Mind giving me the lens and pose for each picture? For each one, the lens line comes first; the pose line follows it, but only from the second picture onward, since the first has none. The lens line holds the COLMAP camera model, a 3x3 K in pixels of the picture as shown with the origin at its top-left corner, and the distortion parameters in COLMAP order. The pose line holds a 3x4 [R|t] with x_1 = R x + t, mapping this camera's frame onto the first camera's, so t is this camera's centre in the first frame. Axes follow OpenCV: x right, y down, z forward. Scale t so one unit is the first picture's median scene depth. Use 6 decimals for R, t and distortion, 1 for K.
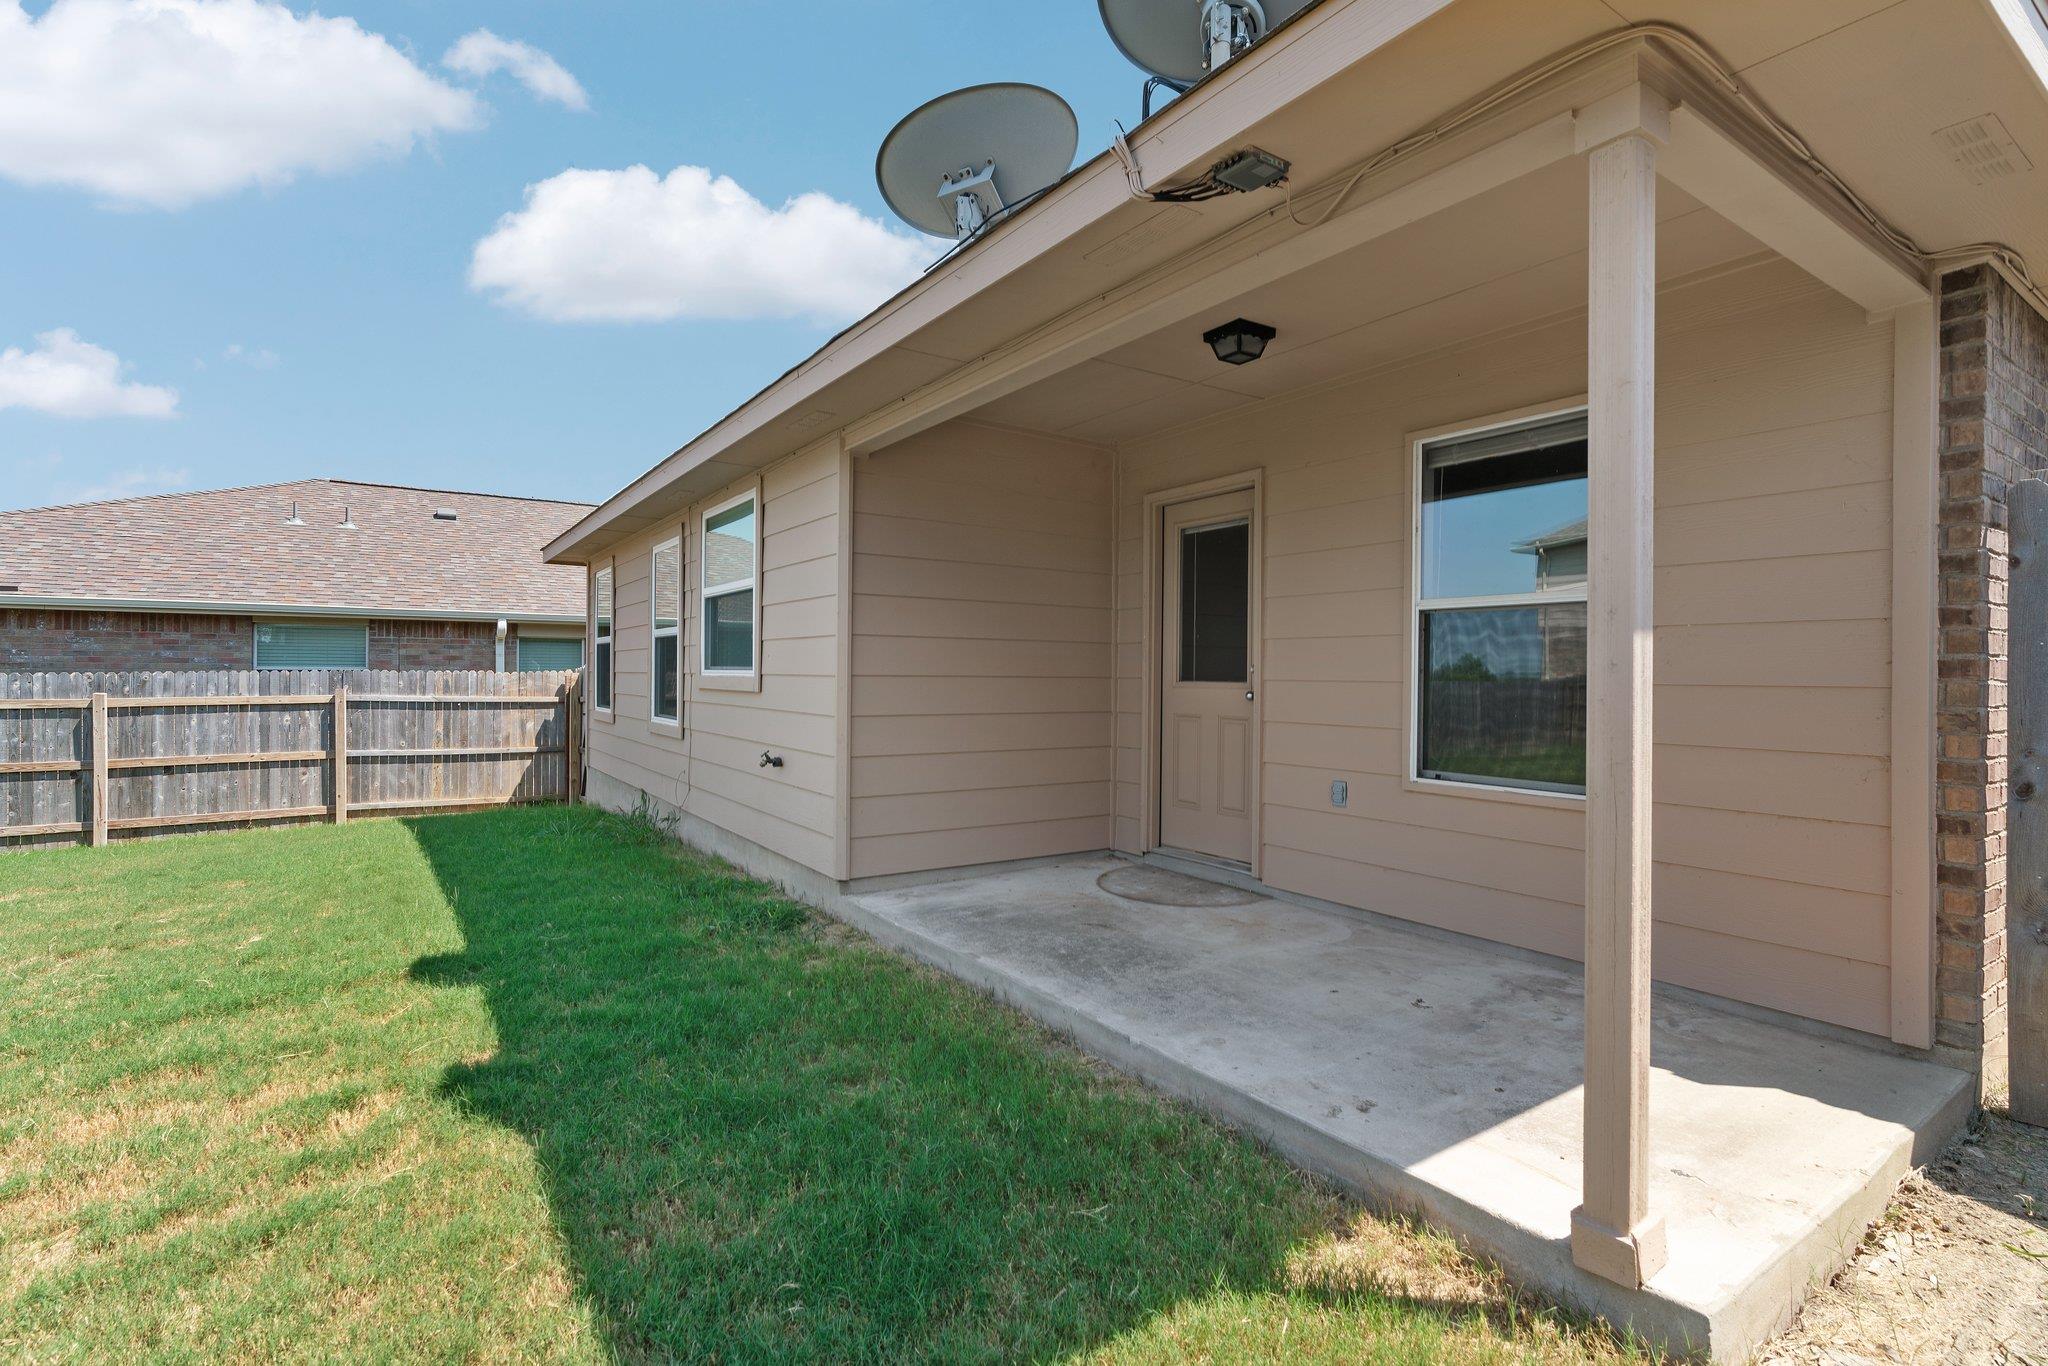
lens RADIAL K [[950.9, 0, 1032.6], [0, 950.9, 699.7], [0, 0, 1]] dist [-0.013476, 0.007071]
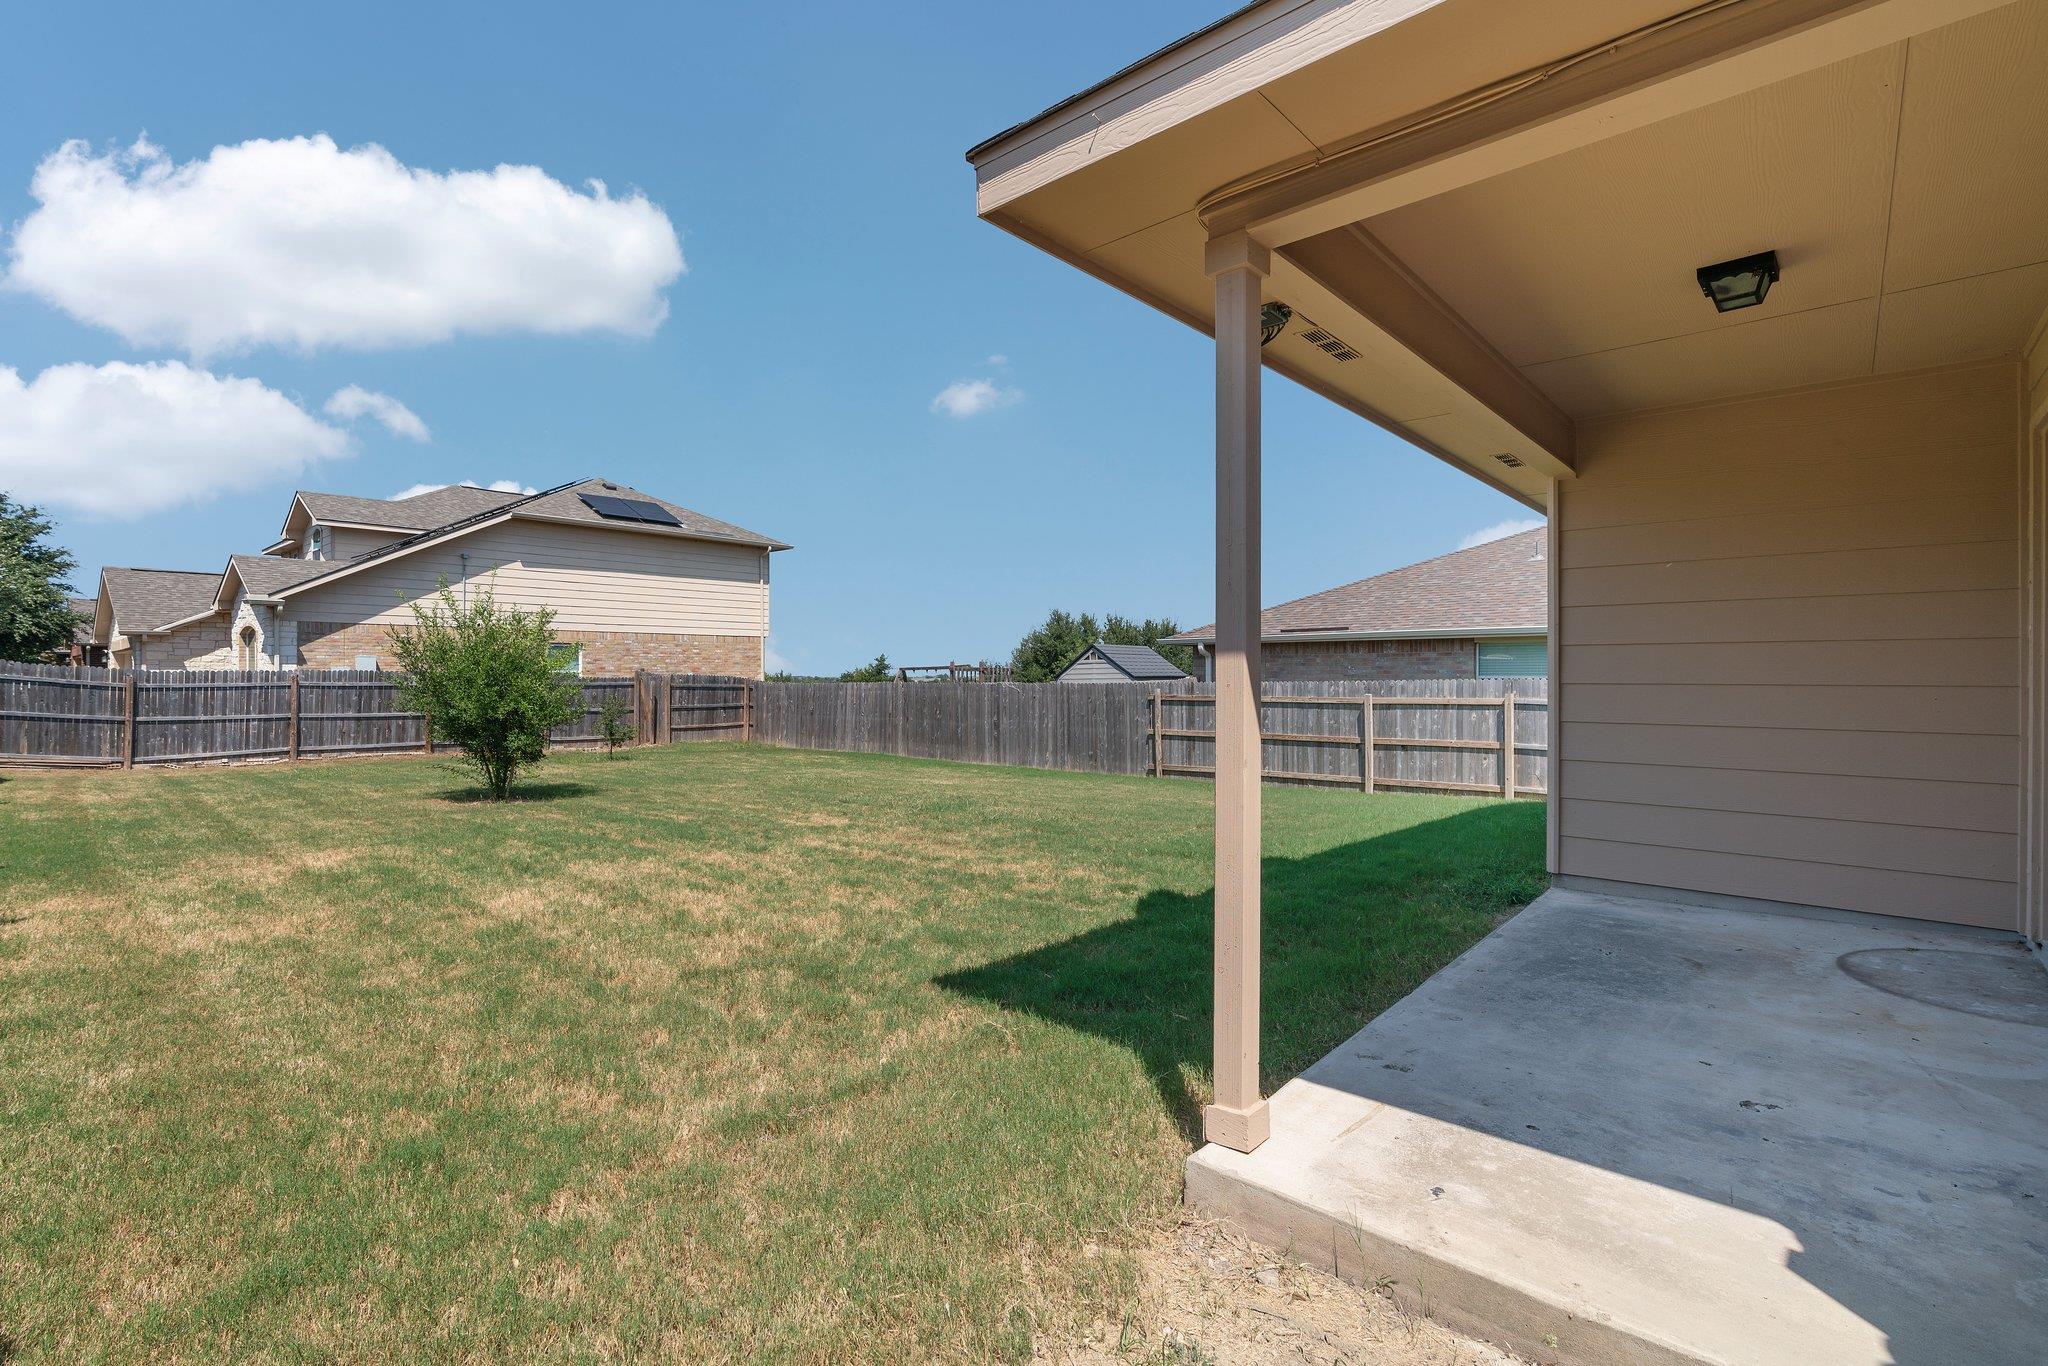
lens RADIAL K [[931.1, 0, 1023.5], [0, 931.1, 678.9], [0, 0, 1]] dist [-0.006553, 0.000441]
pose [[0.250519, -0.003700, -0.968105, 0.317110], [-0.025228, 0.999628, -0.010348, -0.001883], [0.967783, 0.027015, 0.250332, 0.069512]]
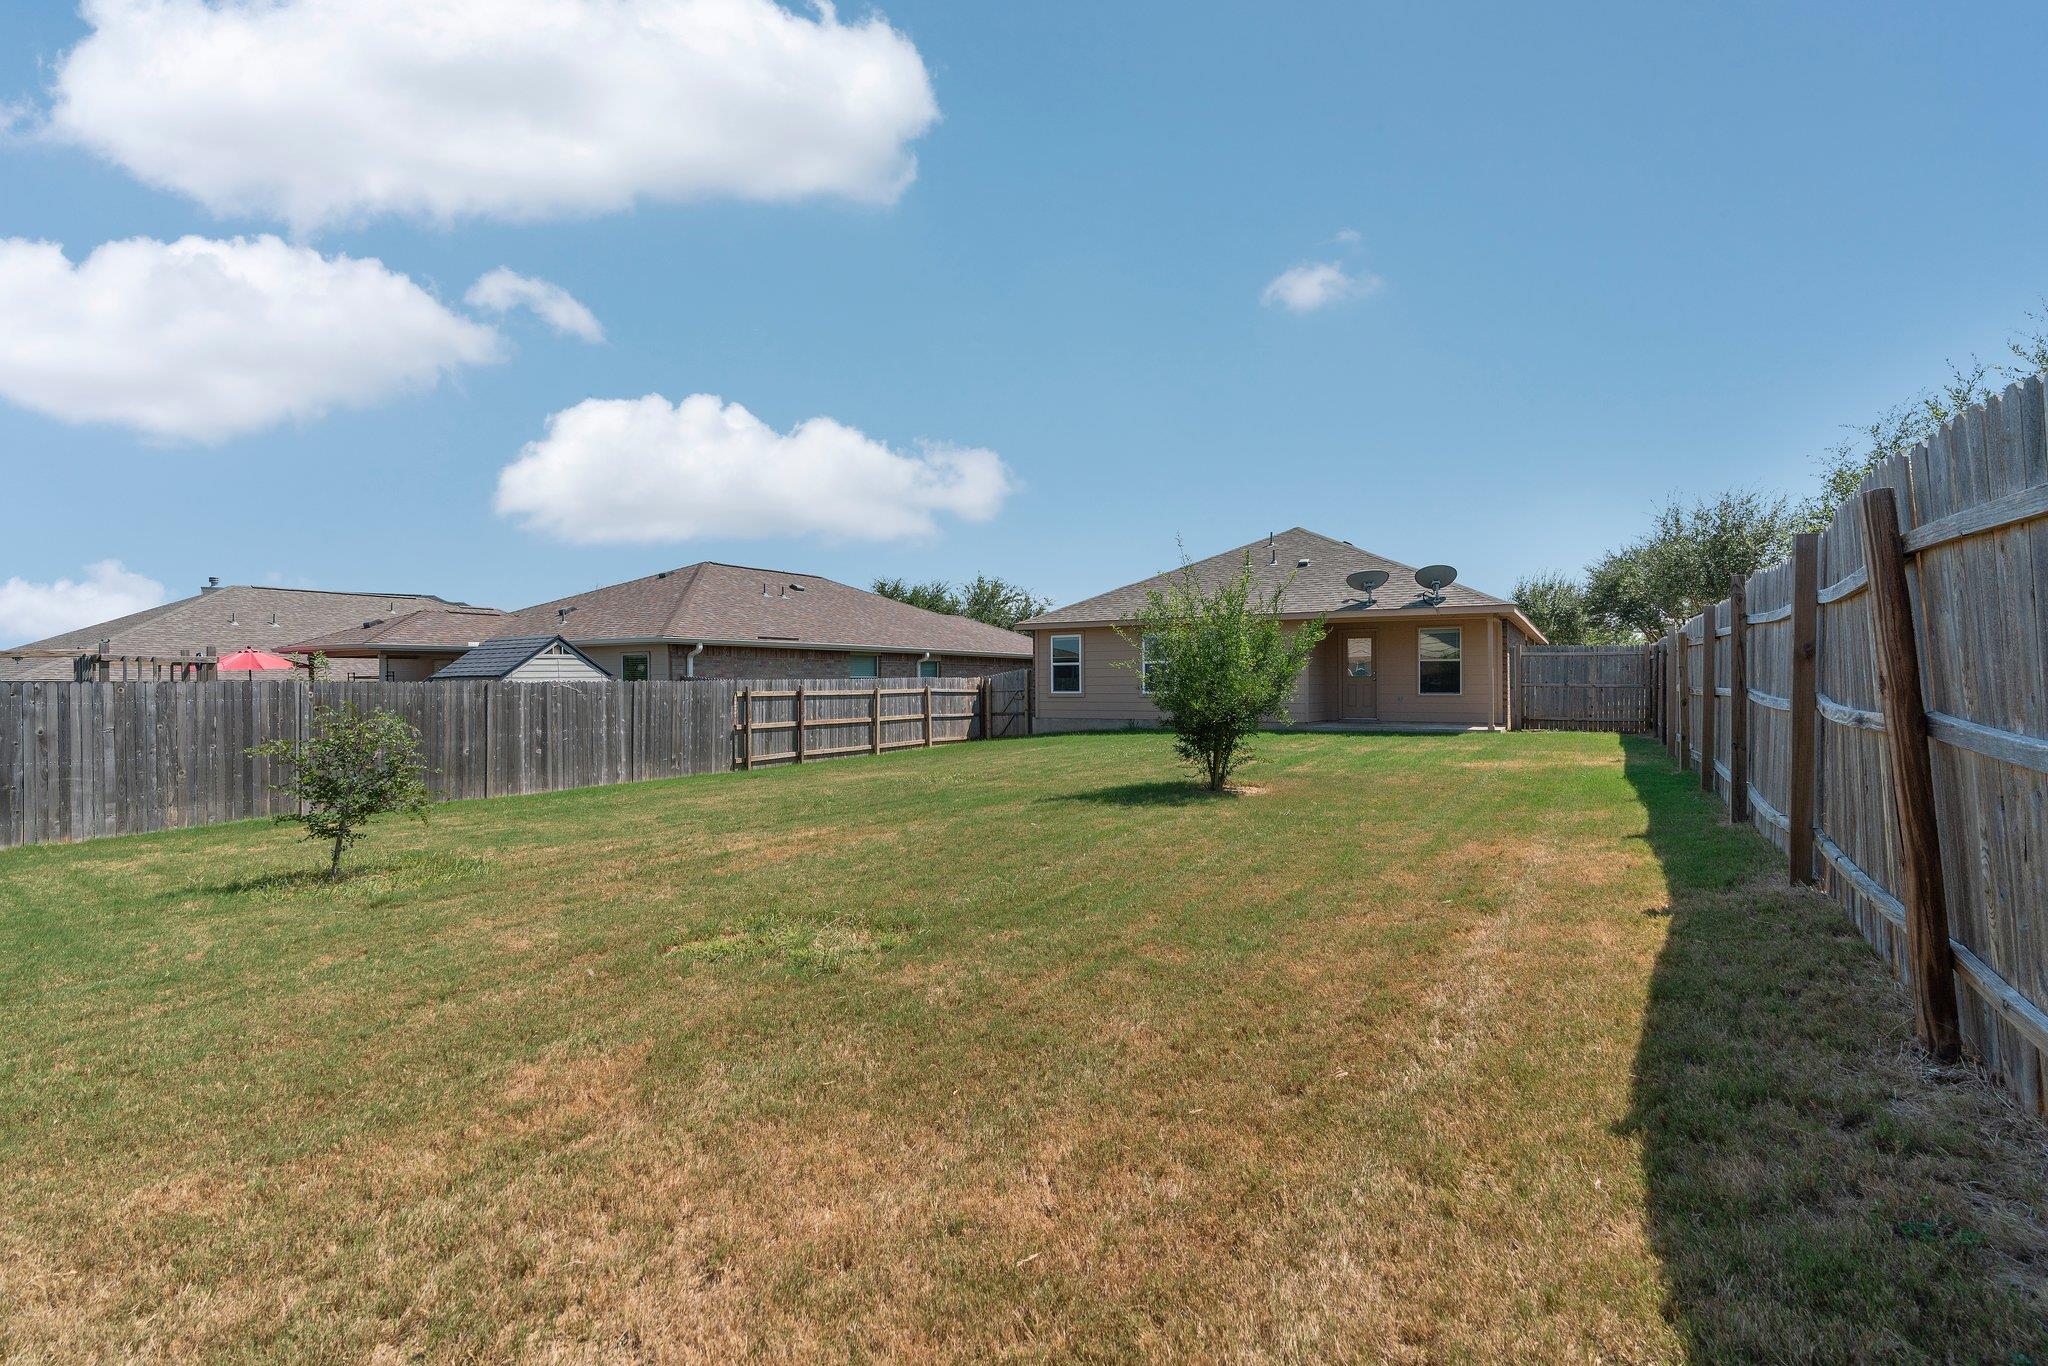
lens RADIAL K [[931.1, 0, 1023.5], [0, 931.1, 678.9], [0, 0, 1]] dist [-0.006553, 0.000441]
pose [[0.927089, -0.003807, 0.374823, -1.402757], [0.013915, 0.999609, -0.024266, 0.028338], [-0.374584, 0.027712, 0.926779, -1.125687]]
